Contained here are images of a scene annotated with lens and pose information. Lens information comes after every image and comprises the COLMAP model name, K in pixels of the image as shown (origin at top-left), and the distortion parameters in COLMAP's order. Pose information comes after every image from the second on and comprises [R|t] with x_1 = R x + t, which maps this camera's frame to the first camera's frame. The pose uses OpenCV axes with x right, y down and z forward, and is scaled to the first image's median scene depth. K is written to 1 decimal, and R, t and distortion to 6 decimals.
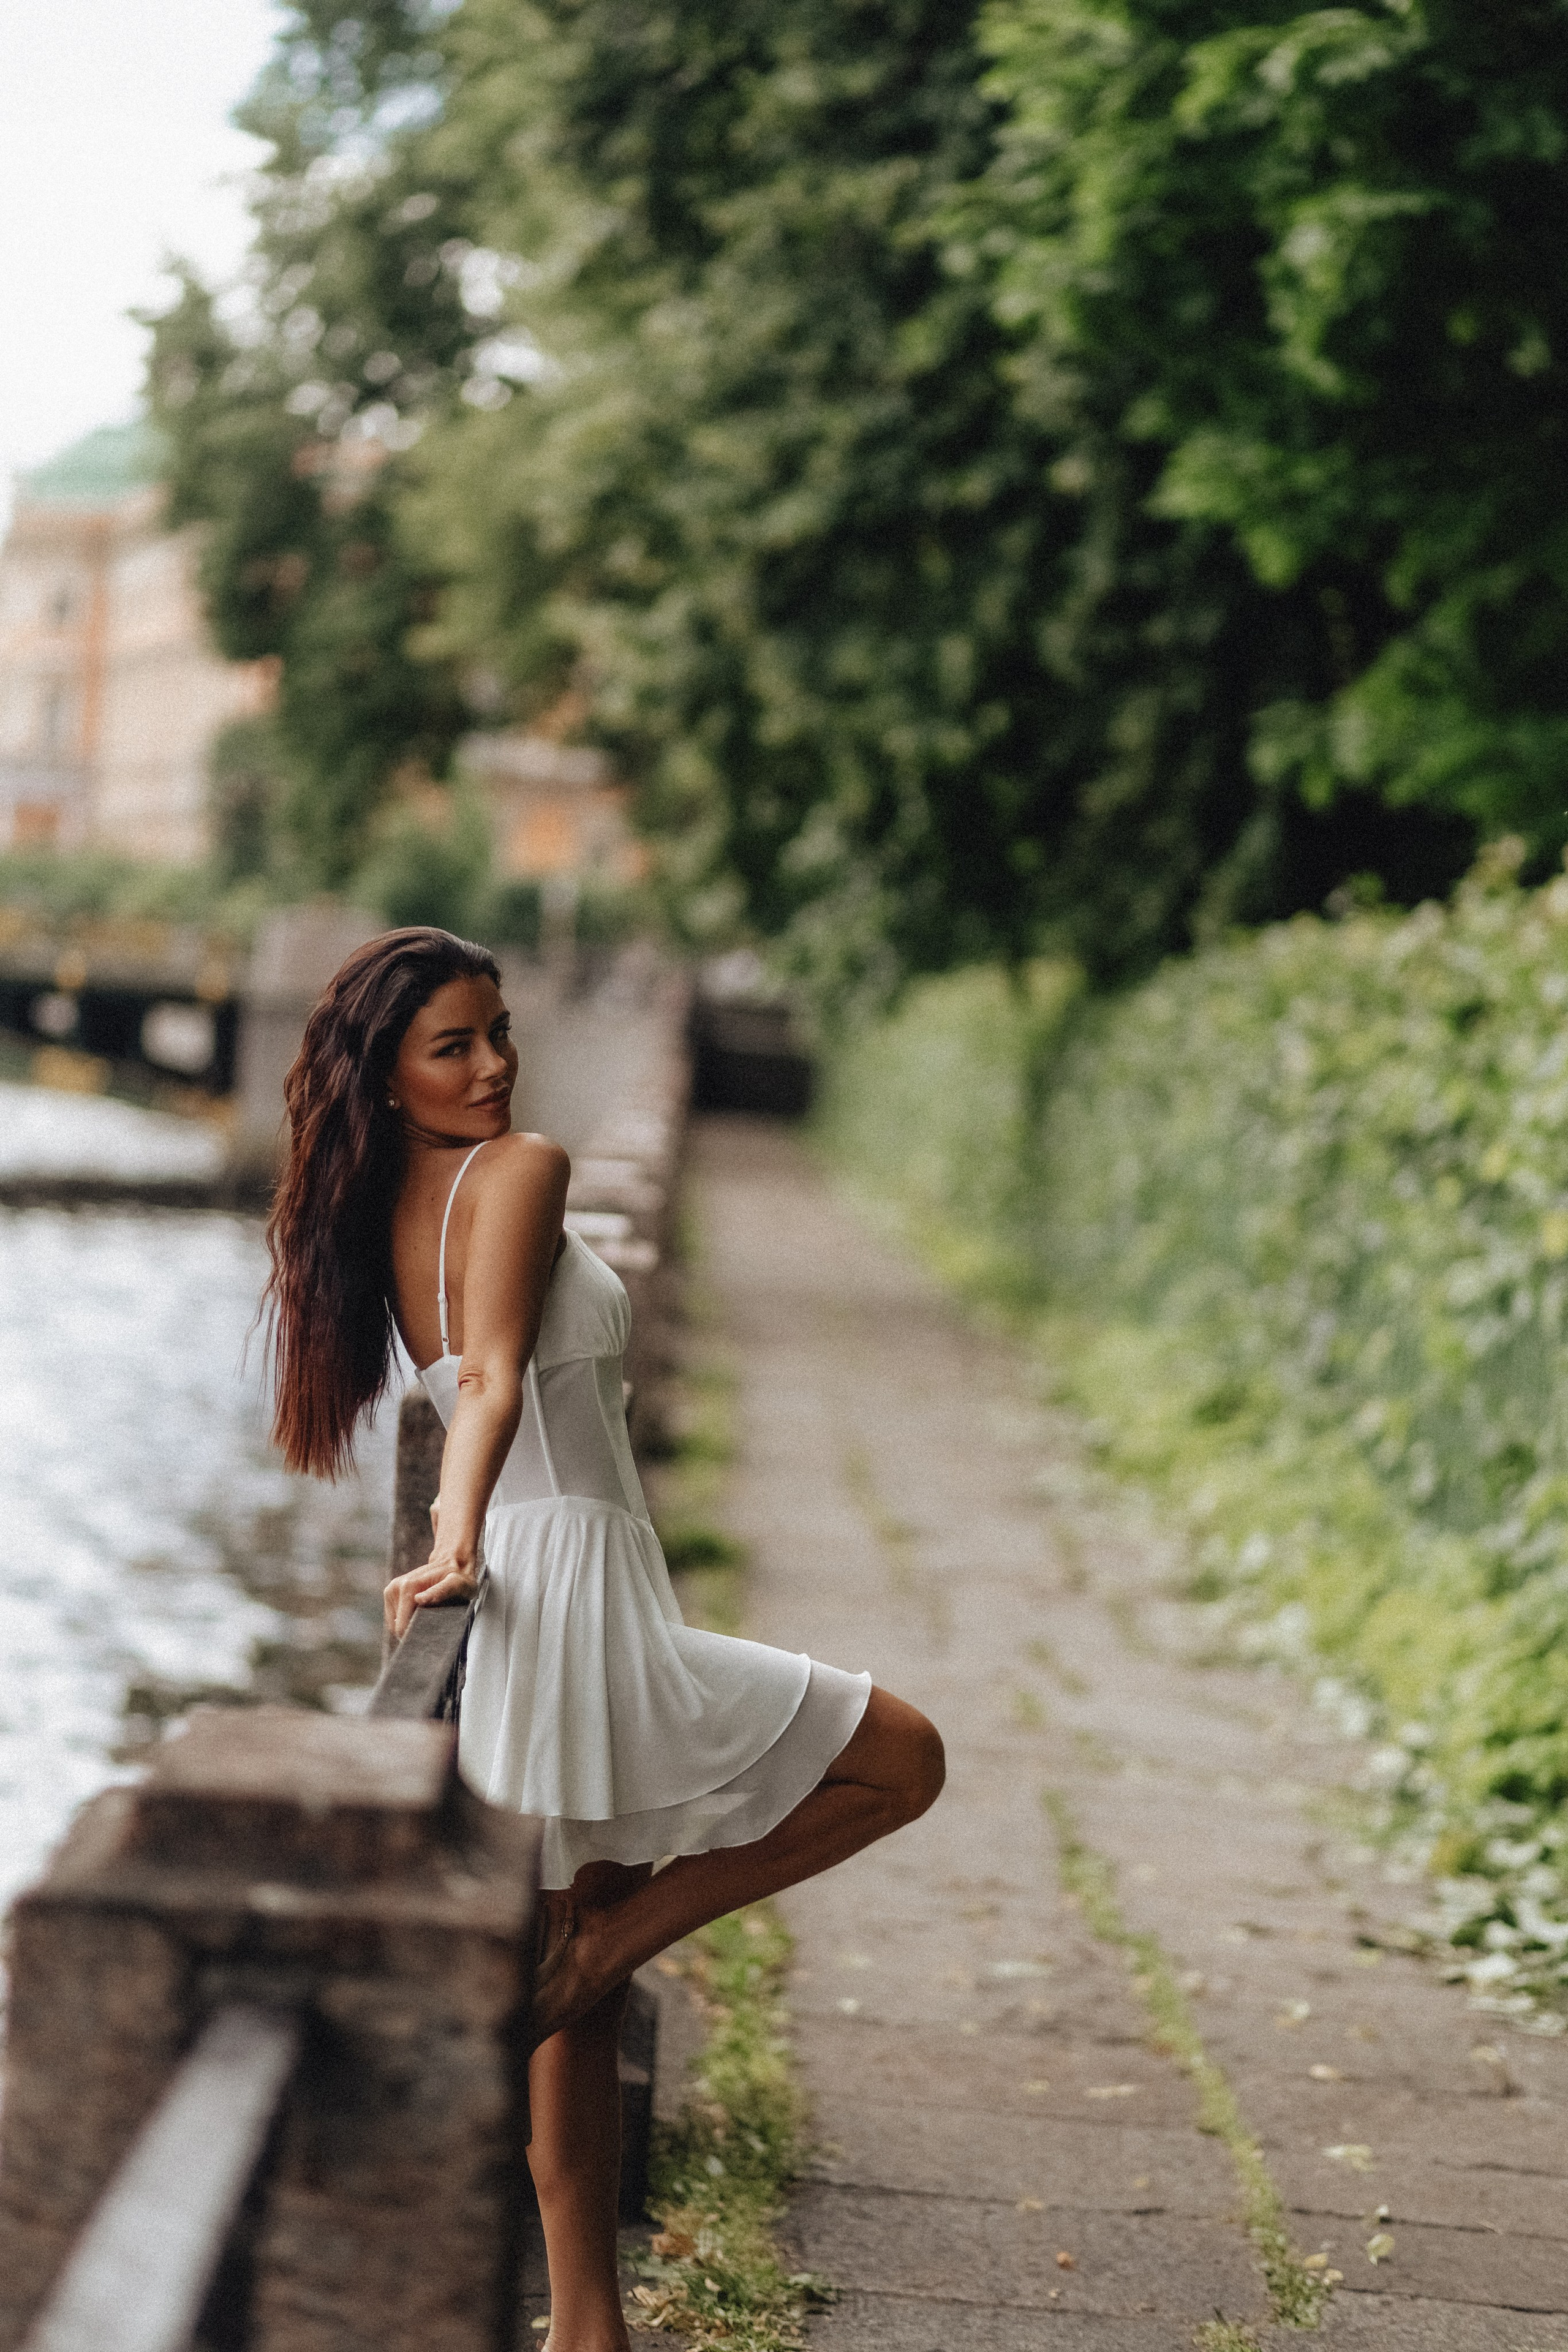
lens RADIAL K [[5659.0, 0, 776.6], [0, 5659.0, 1179.3], [0, 0, 1]] dist [0.090671, 0.000000]
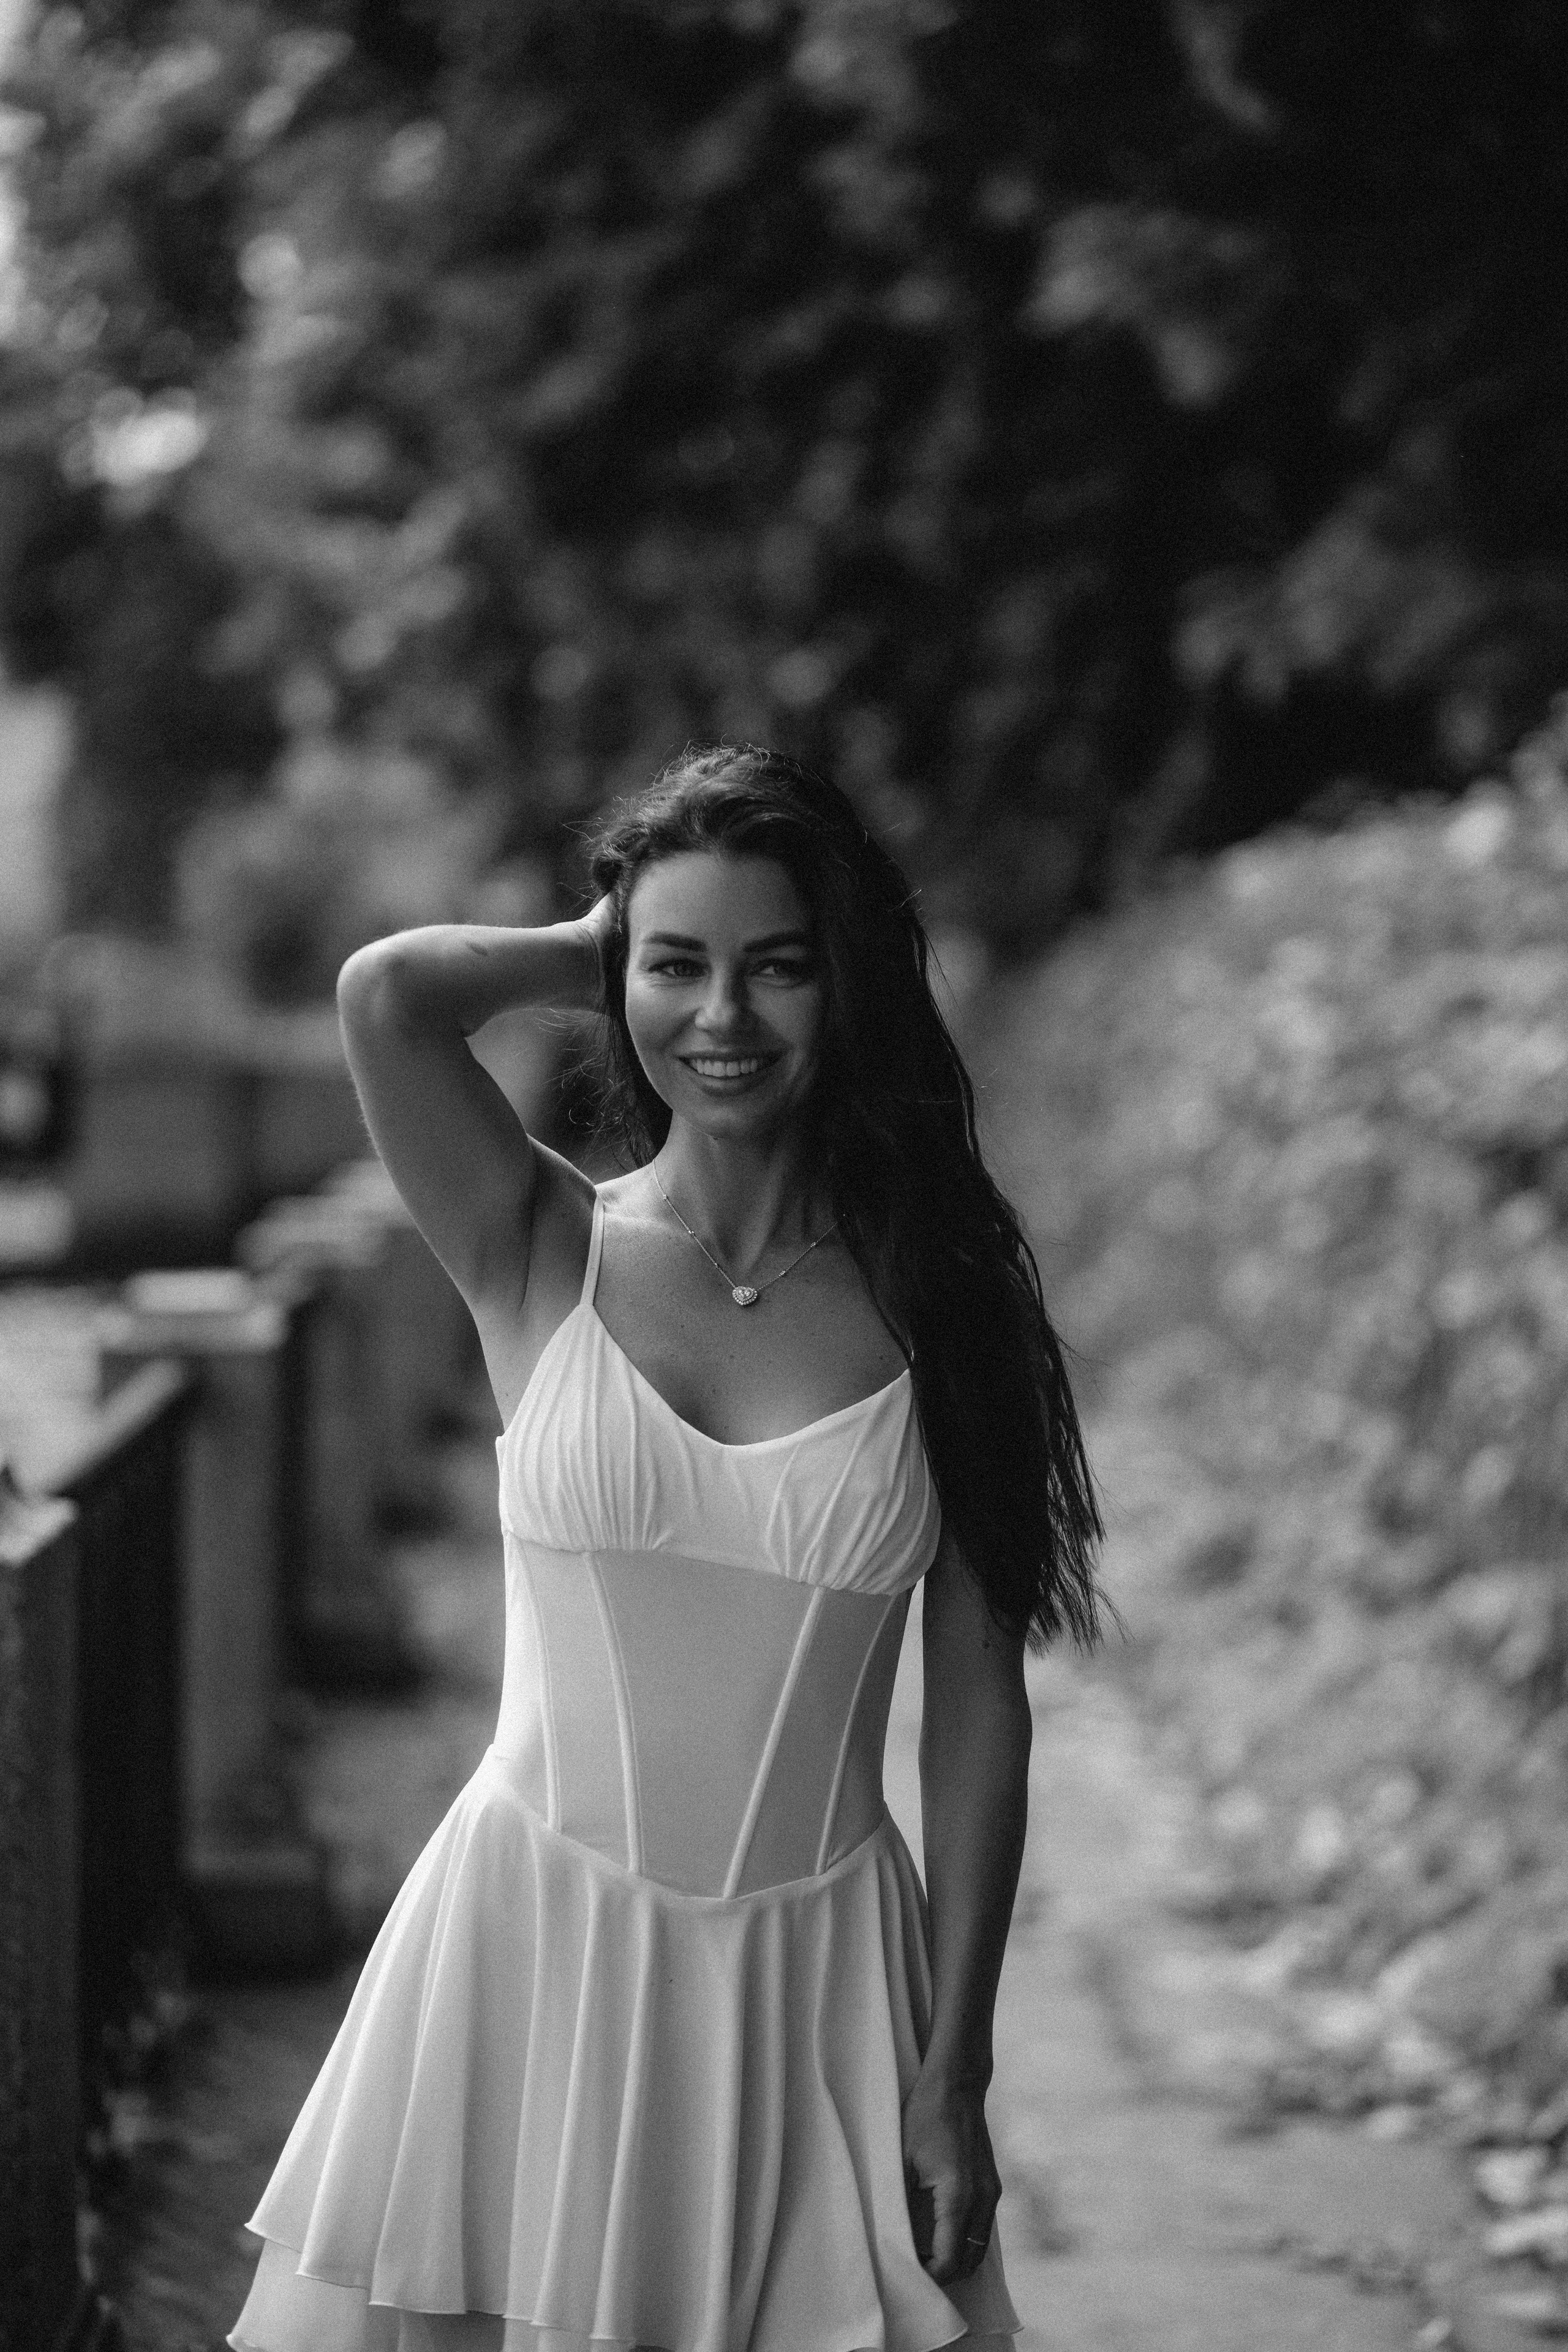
lens RADIAL K [[5659.0, 0, 787.6], [0, 5659.0, 1176.5], [0, 0, 1]] dist [0.090671, 0.000000]
pose [[0.997895, -0.061882, 0.019410, 0.012231], [0.061972, 0.998070, -0.004048, -0.003741], [-0.019122, 0.005242, 0.999803, 0.232413]]
